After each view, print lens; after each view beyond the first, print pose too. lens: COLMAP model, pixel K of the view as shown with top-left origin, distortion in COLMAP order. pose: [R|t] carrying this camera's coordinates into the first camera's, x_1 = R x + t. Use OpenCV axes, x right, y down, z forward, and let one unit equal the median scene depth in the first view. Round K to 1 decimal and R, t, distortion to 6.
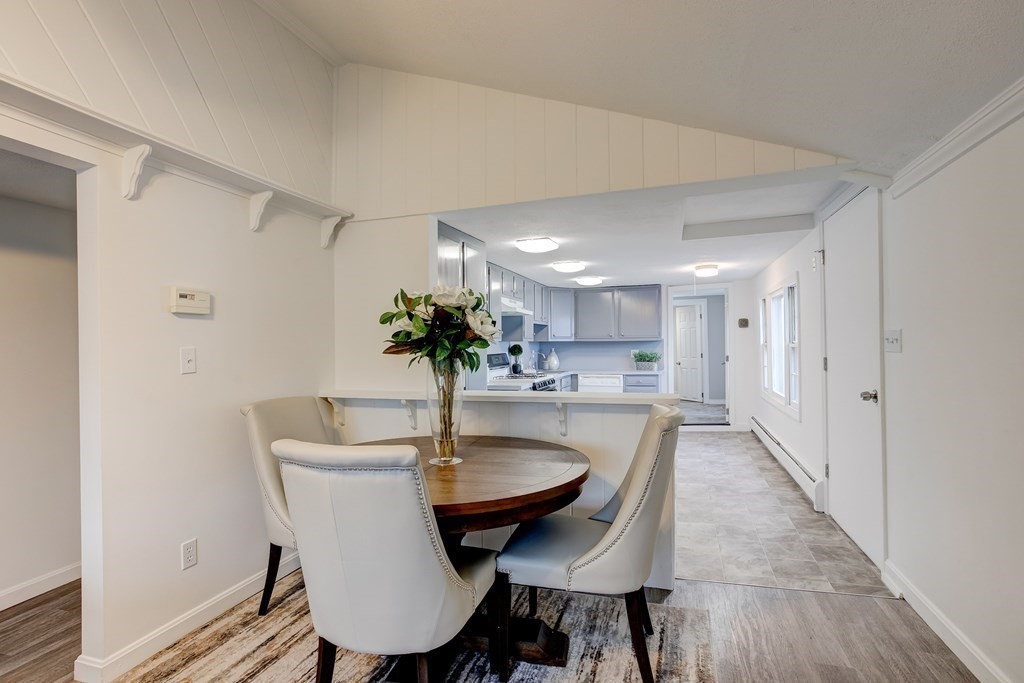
lens RADIAL K [[500.1, 0, 520.5], [0, 500.1, 342.0], [0, 0, 1]] dist [-0.033032, 0.006881]
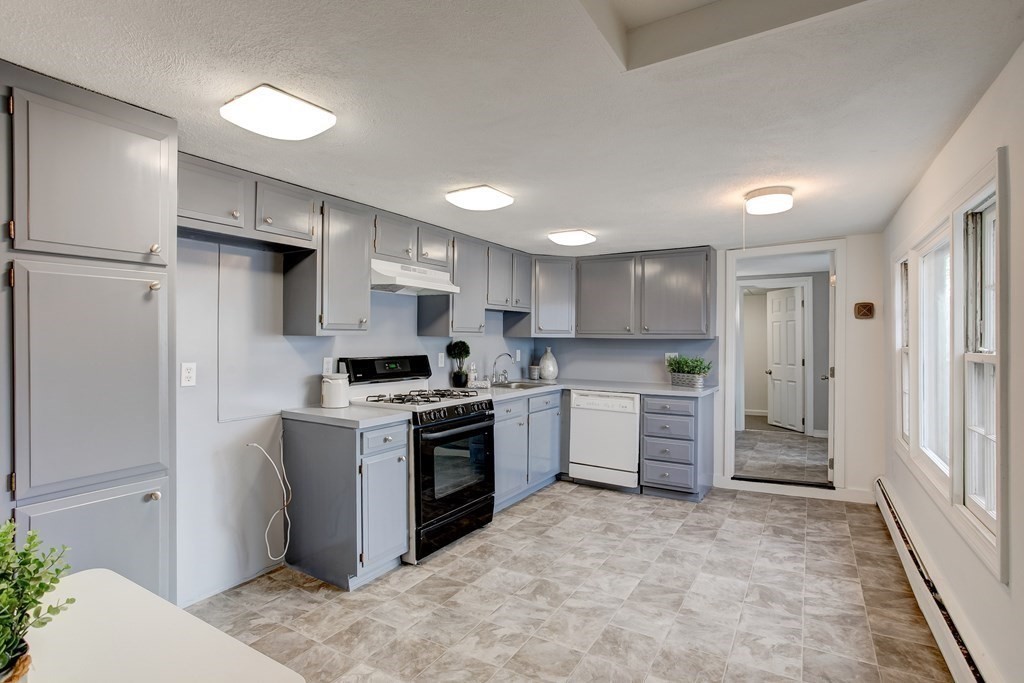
lens RADIAL K [[500.1, 0, 505.8], [0, 500.1, 338.8], [0, 0, 1]] dist [-0.033032, 0.006881]
pose [[0.970494, 0.017270, -0.240504, 0.188832], [-0.016160, 0.999848, 0.006587, -0.003416], [0.240581, -0.002506, 0.970626, 0.361582]]
